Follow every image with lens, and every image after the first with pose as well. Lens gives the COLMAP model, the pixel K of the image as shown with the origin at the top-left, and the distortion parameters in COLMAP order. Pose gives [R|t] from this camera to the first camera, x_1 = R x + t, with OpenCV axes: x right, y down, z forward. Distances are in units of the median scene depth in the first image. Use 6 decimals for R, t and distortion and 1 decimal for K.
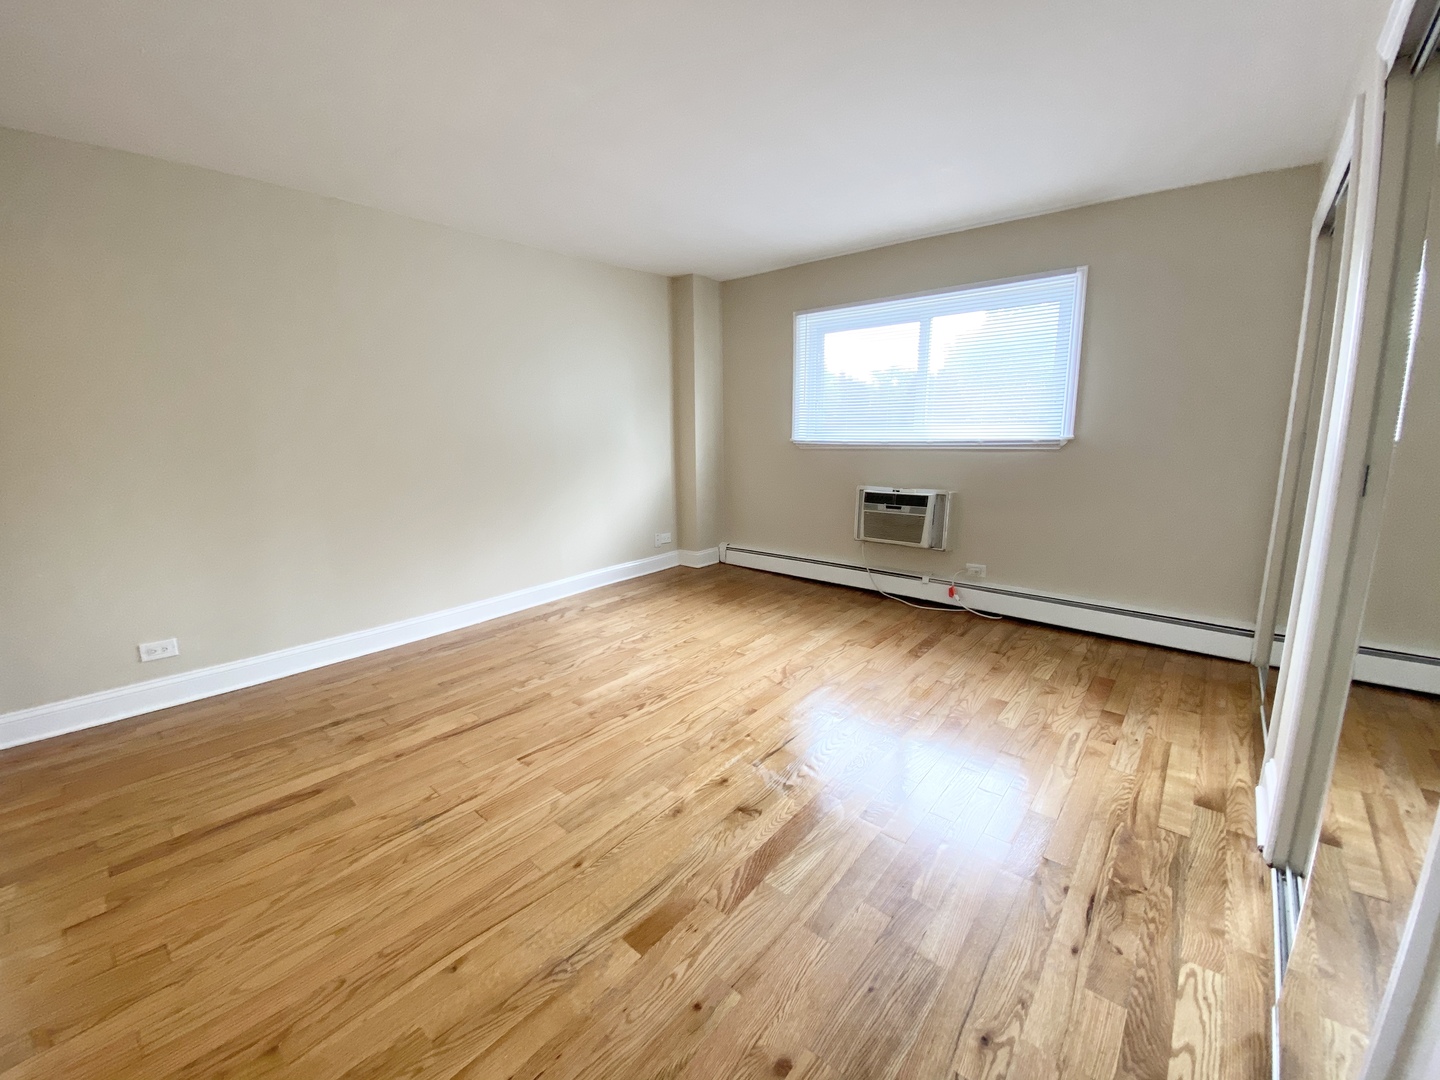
lens RADIAL K [[577.1, 0, 718.6], [0, 577.1, 543.4], [0, 0, 1]] dist [0.034544, -0.025919]
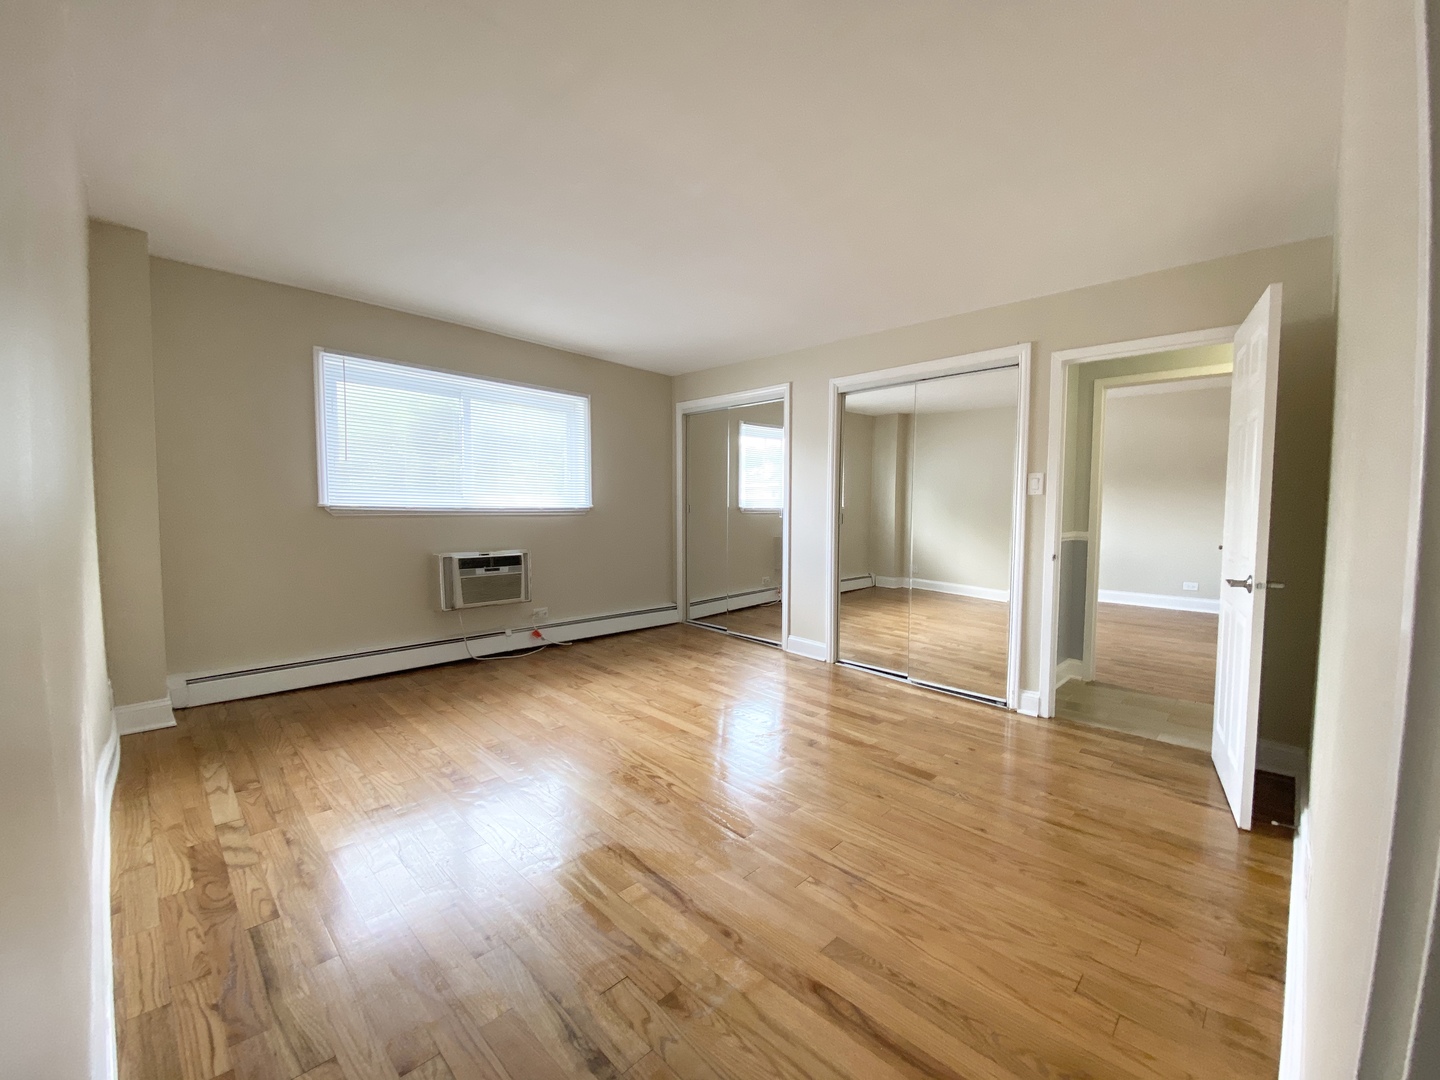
lens RADIAL K [[577.1, 0, 718.6], [0, 577.1, 543.4], [0, 0, 1]] dist [0.034544, -0.025919]
pose [[0.077882, -0.059167, 0.995205, -0.831500], [0.179412, 0.982772, 0.044387, -0.096126], [-0.980686, 0.175095, 0.087156, 0.581813]]
